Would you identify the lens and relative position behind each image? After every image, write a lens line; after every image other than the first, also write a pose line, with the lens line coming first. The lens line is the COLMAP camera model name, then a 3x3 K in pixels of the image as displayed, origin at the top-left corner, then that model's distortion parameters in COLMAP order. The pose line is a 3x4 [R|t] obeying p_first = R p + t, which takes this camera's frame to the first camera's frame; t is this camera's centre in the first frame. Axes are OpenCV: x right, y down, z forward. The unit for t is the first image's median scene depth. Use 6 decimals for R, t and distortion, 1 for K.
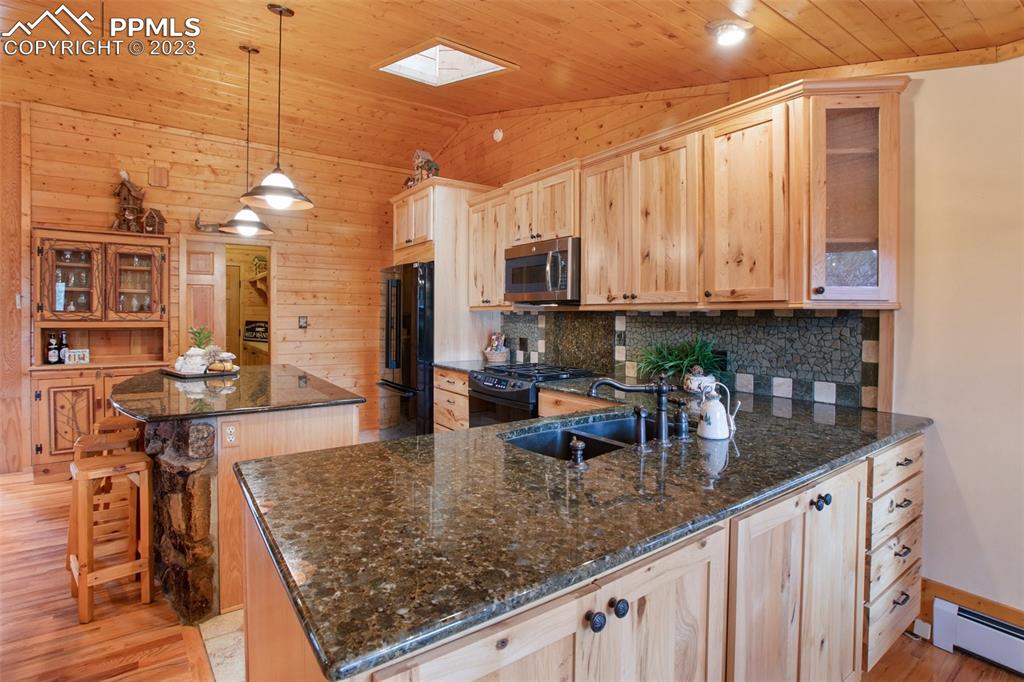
lens RADIAL K [[481.2, 0, 512.7], [0, 481.2, 317.6], [0, 0, 1]] dist [-0.001029, 0.000130]
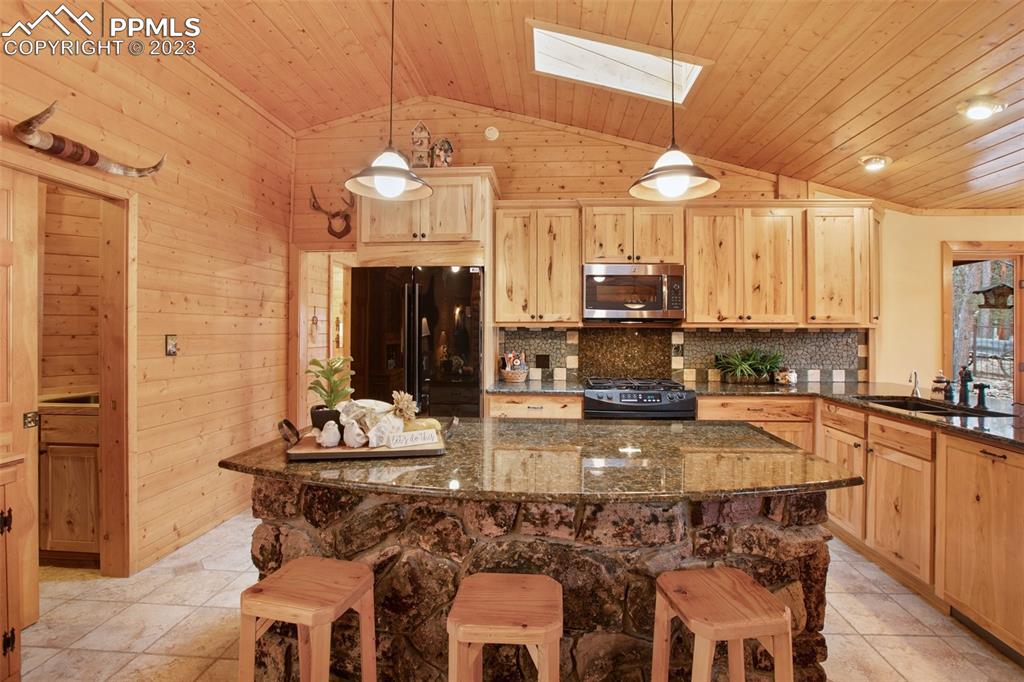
lens RADIAL K [[490.0, 0, 514.1], [0, 490.0, 327.6], [0, 0, 1]] dist [-0.017292, 0.000354]
pose [[0.641025, 0.001030, 0.767519, -1.133086], [0.003968, 0.999981, -0.004656, -0.011486], [-0.767510, 0.006030, 0.641009, 0.602938]]
